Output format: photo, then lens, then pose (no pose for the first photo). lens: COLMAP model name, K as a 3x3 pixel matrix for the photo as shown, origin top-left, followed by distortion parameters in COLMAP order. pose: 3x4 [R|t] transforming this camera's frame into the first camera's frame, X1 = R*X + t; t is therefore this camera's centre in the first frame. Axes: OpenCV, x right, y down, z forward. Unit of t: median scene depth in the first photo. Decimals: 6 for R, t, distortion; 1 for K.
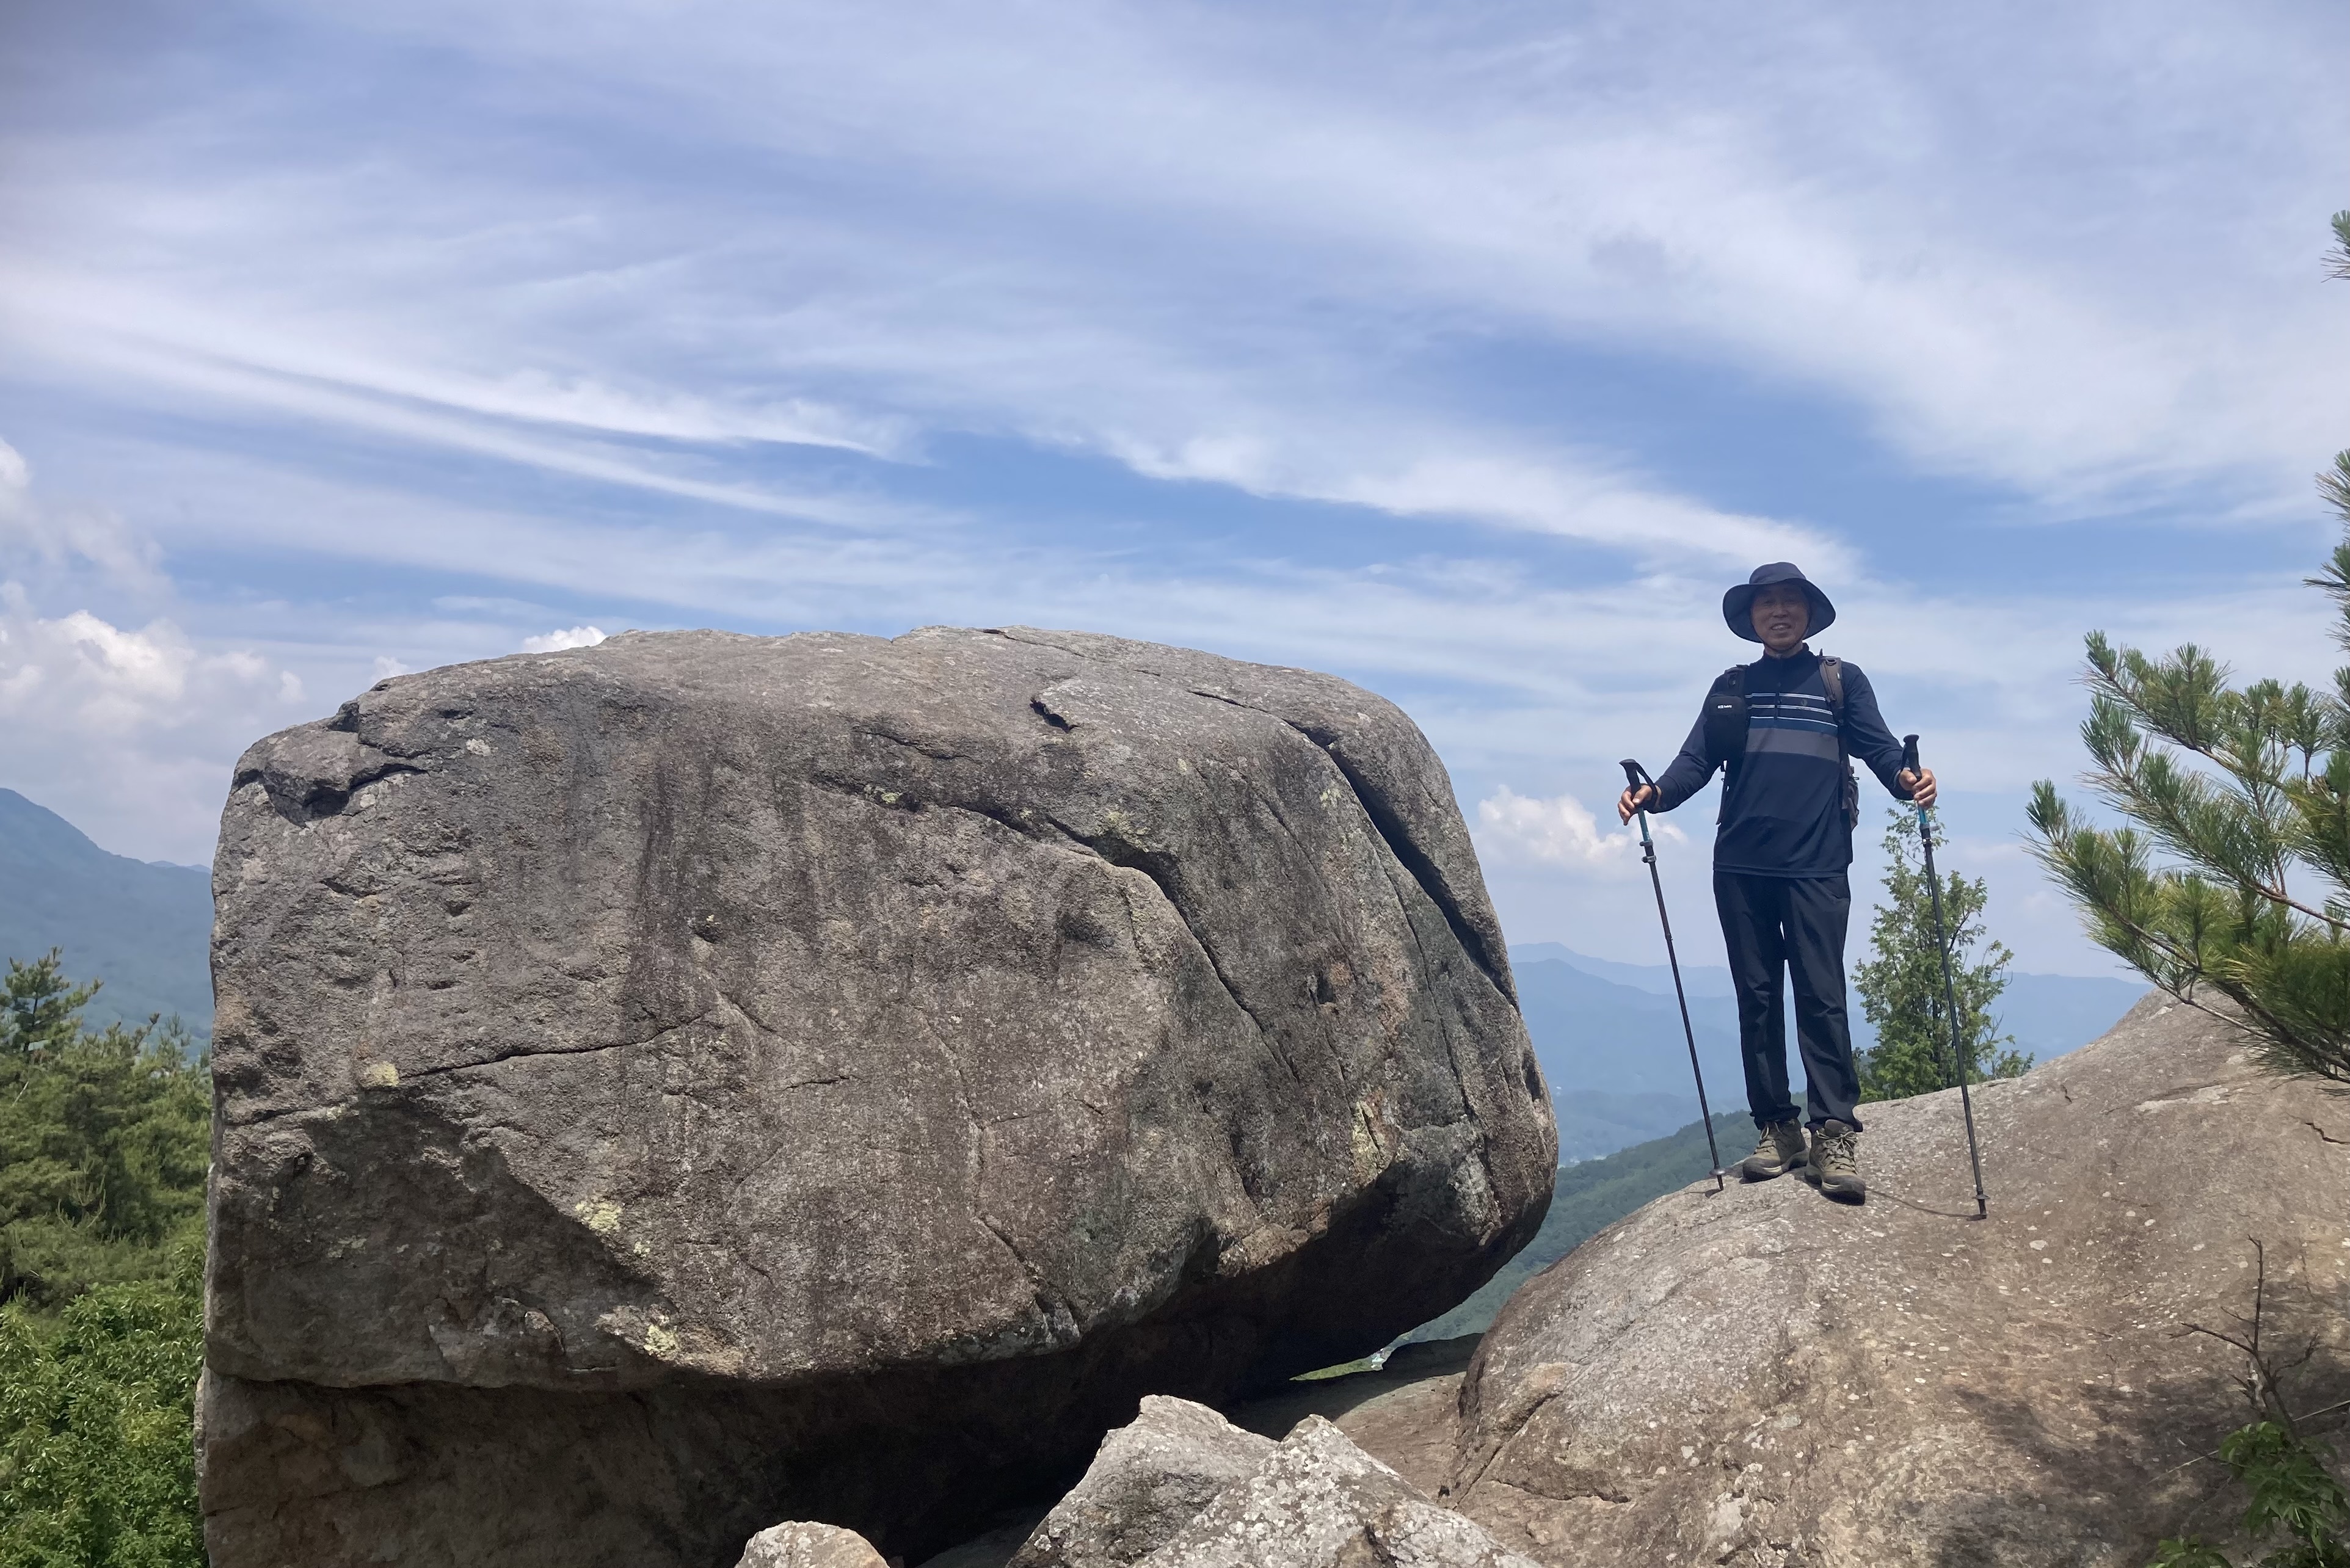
lens RADIAL K [[1991.9, 0, 1076.8], [0, 1991.9, 687.2], [0, 0, 1]] dist [0.135412, -0.416762]
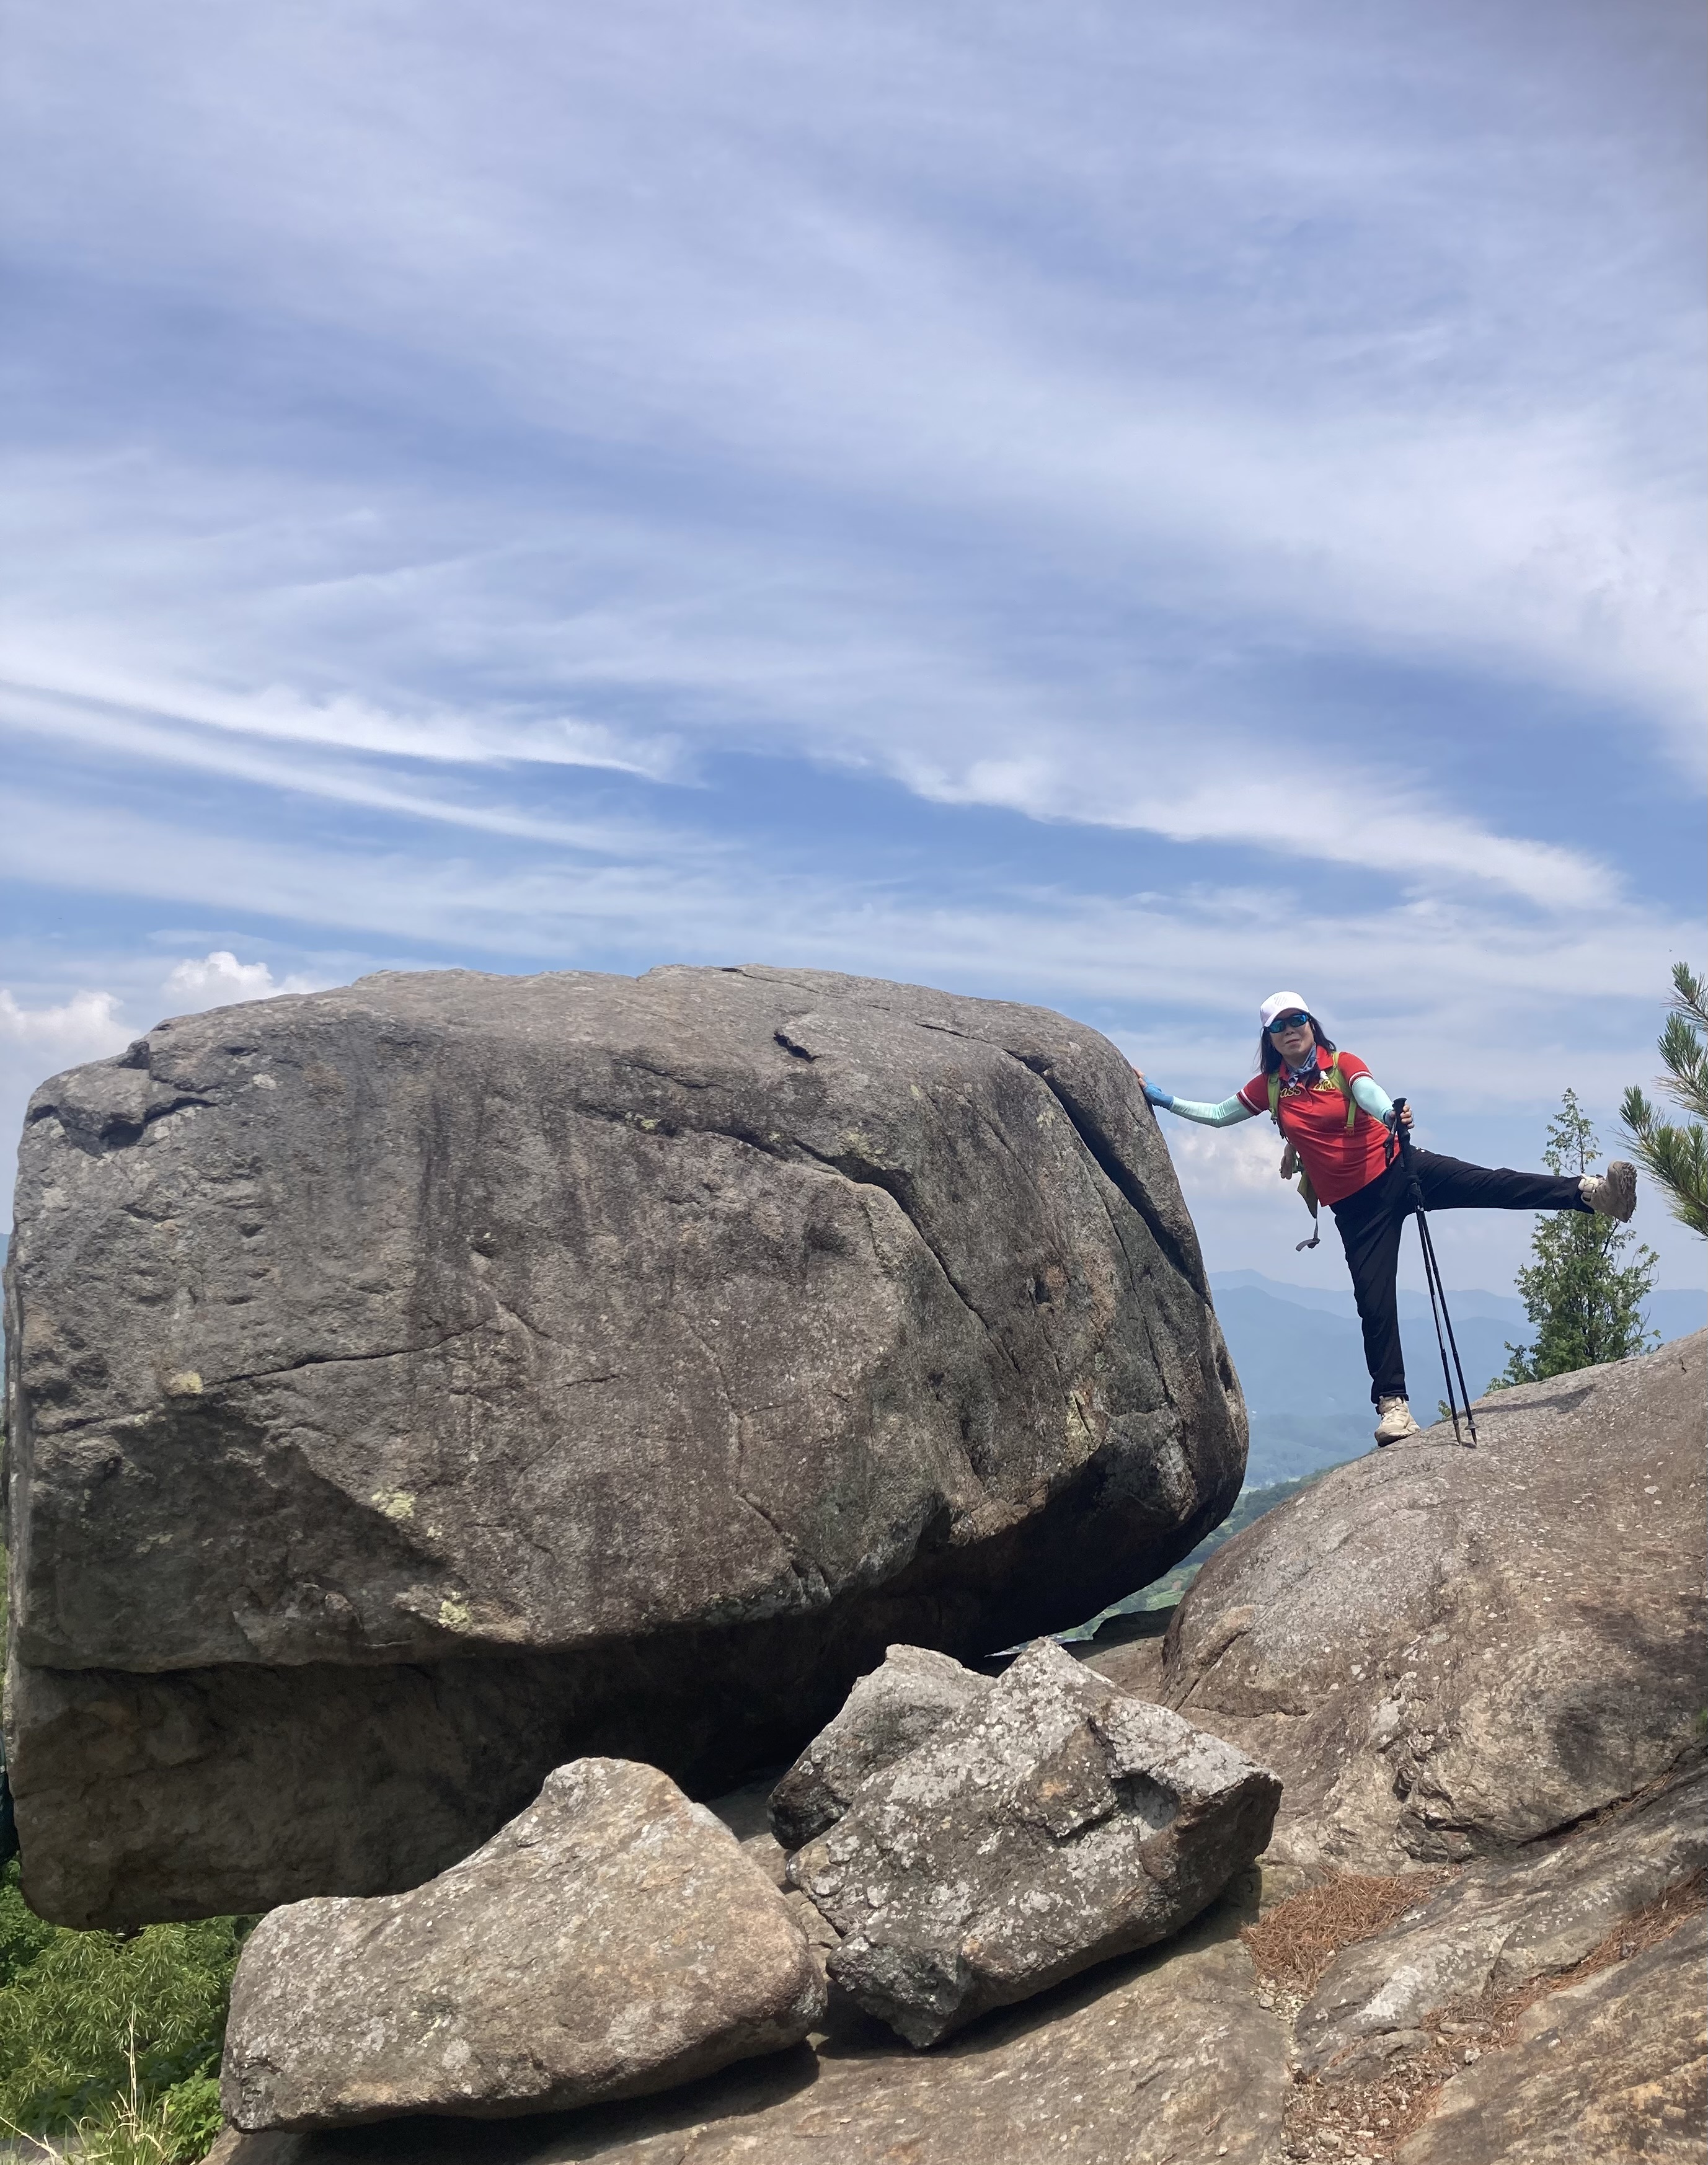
lens RADIAL K [[2015.8, 0, 966.9], [0, 2015.8, 1099.2], [0, 0, 1]] dist [0.142029, -0.455191]
pose [[0.995434, -0.013024, 0.094559, -0.026160], [0.009224, 0.999136, 0.040515, -0.001705], [-0.095005, -0.039457, 0.994695, -0.127155]]
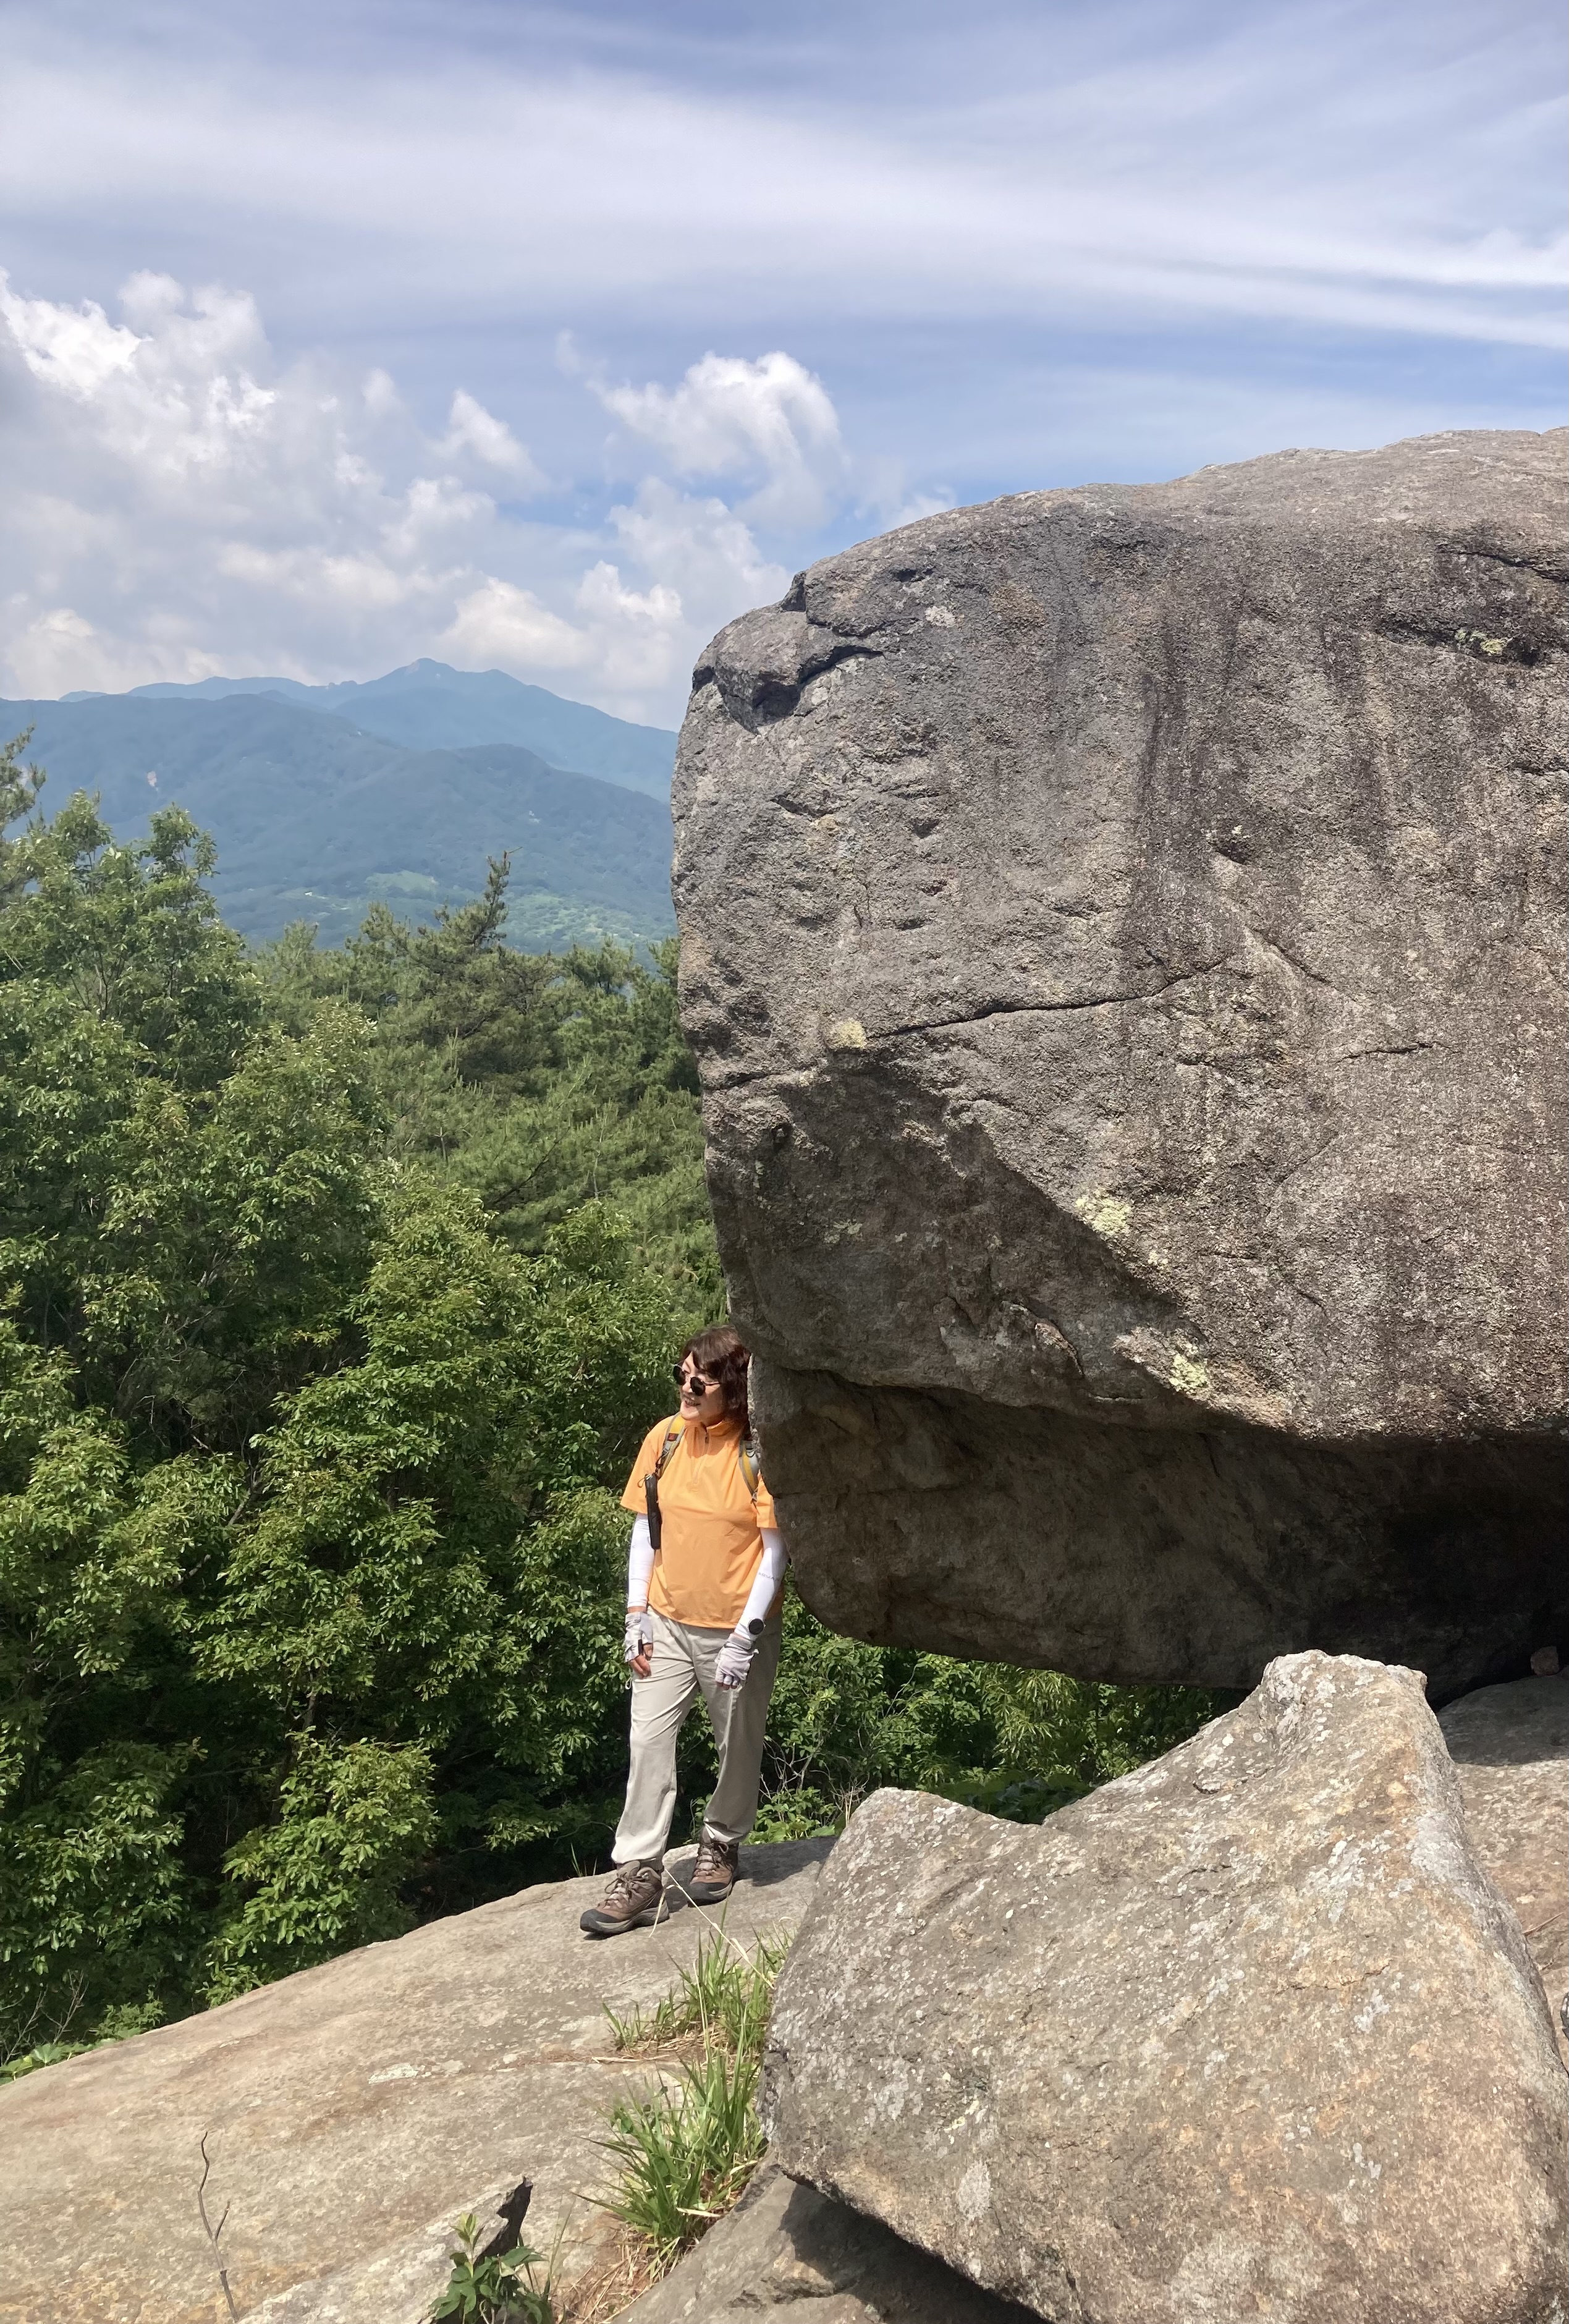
lens RADIAL K [[2021.0, 0, 961.6], [0, 2021.0, 1043.8], [0, 0, 1]] dist [0.159483, -0.367073]
pose [[0.900350, 0.011905, -0.435003, 0.050872], [0.080451, 0.977841, 0.193275, 0.040461], [0.427665, -0.209012, 0.879441, 0.289236]]
